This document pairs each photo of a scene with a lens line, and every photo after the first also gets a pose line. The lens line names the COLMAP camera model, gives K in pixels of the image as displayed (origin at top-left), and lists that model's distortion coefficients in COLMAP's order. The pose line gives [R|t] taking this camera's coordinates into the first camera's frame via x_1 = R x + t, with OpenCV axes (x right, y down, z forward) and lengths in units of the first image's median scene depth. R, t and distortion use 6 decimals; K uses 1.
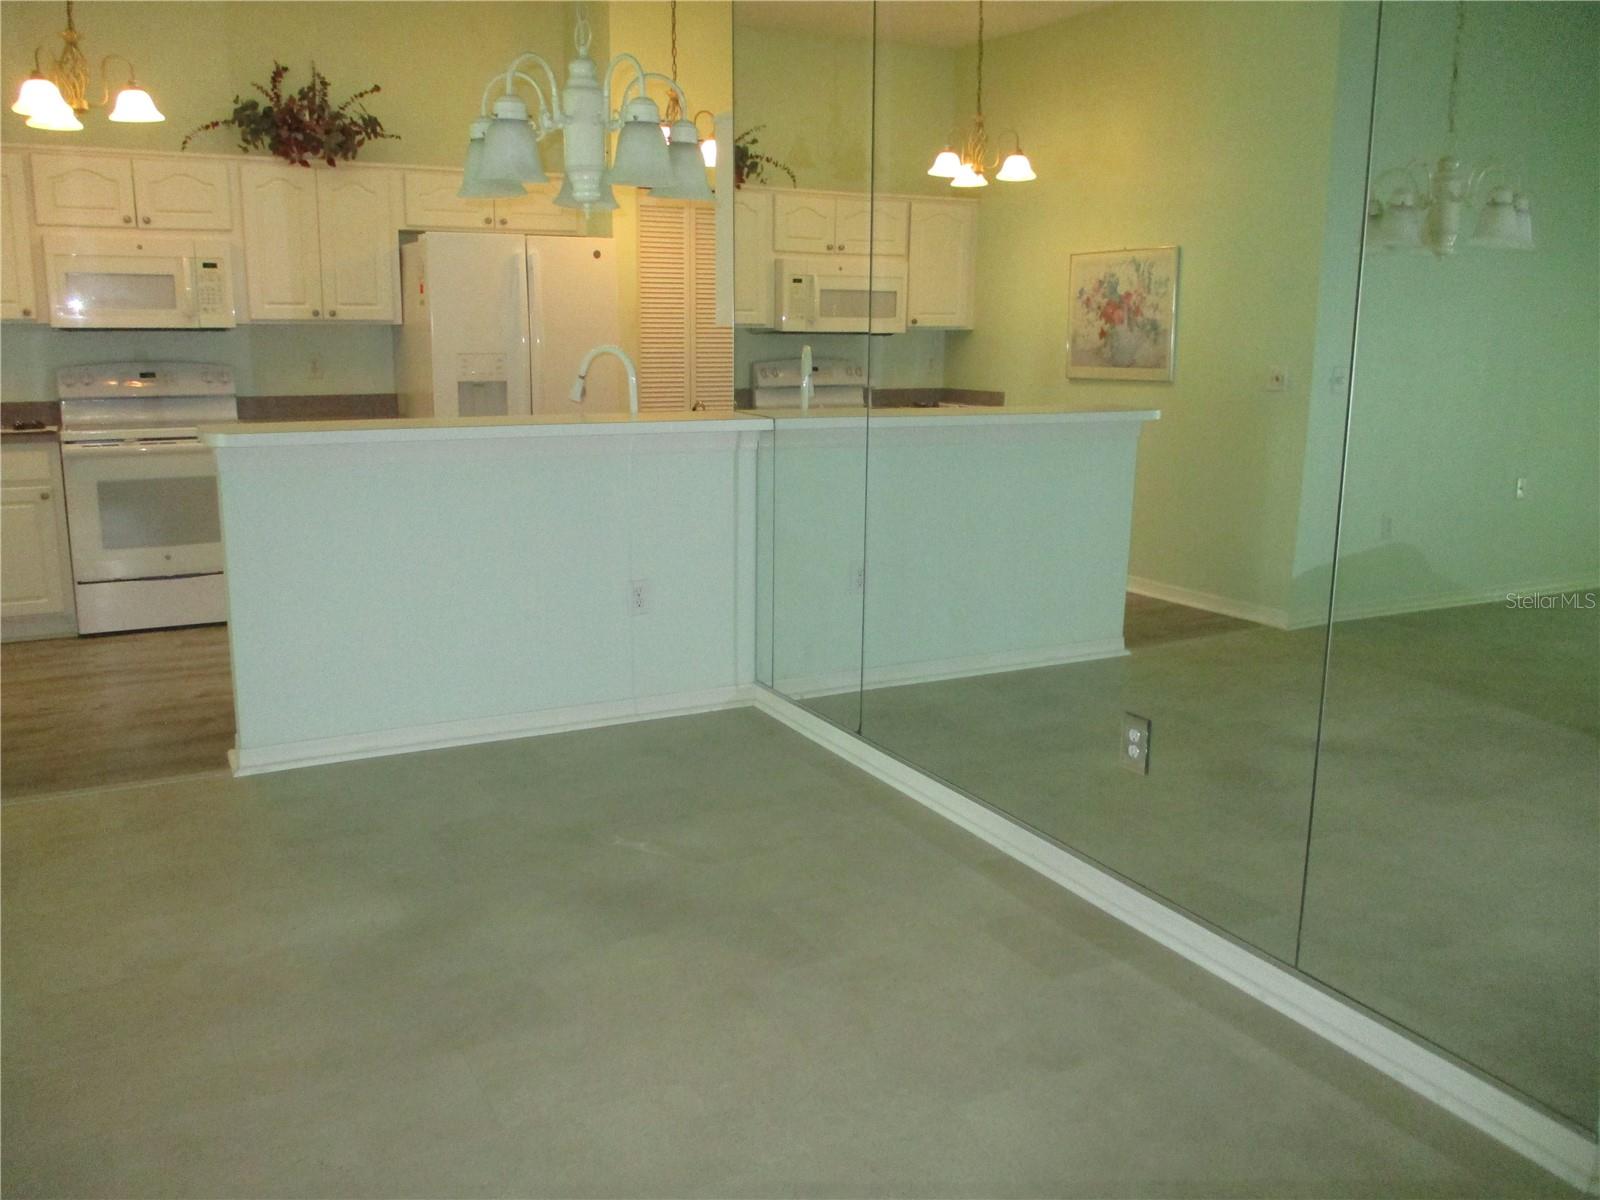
lens RADIAL K [[1330.5, 0, 796.9], [0, 1330.5, 572.2], [0, 0, 1]] dist [-0.014905, 0.012386]
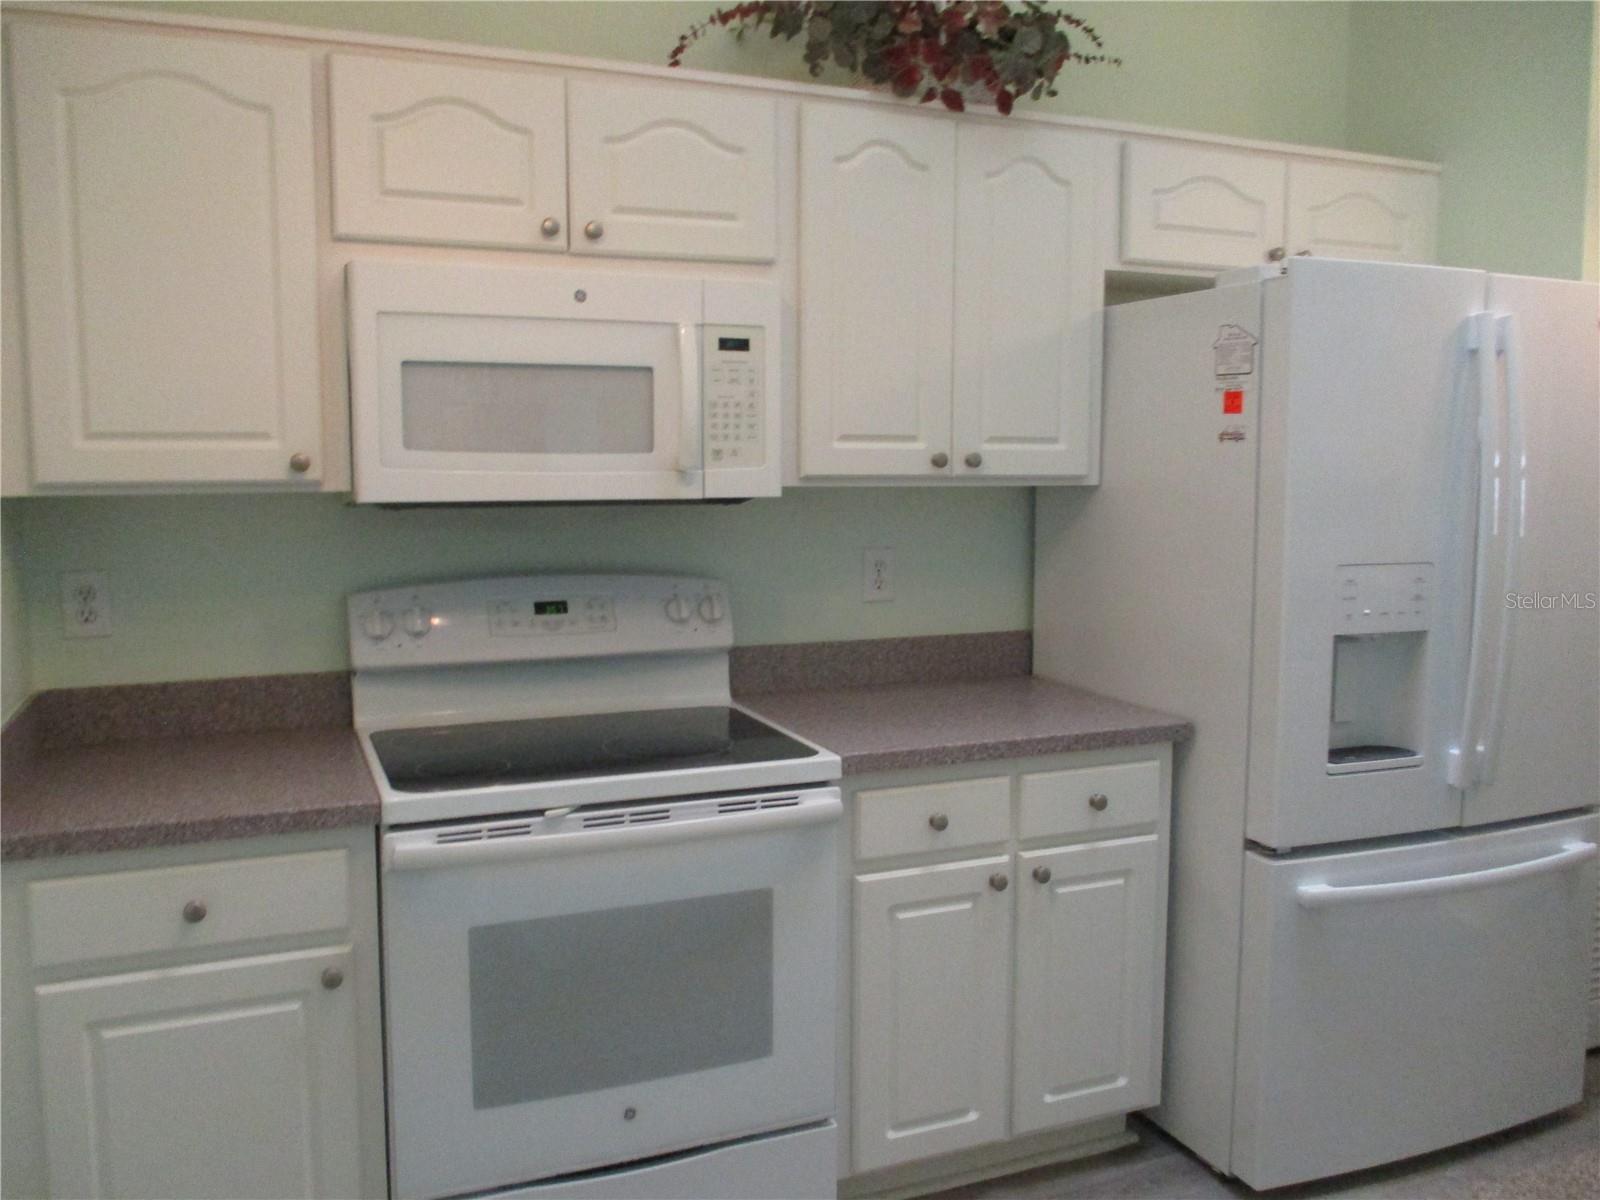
lens RADIAL K [[1256.8, 0, 800.0], [0, 1256.8, 600.0], [0, 0, 1]] dist [-0.039682, 0.004981]
pose [[0.996574, 0.006551, -0.082449, -0.381222], [-0.012368, 0.997453, -0.070242, -0.125023], [0.081779, 0.071021, 0.994117, 0.615499]]
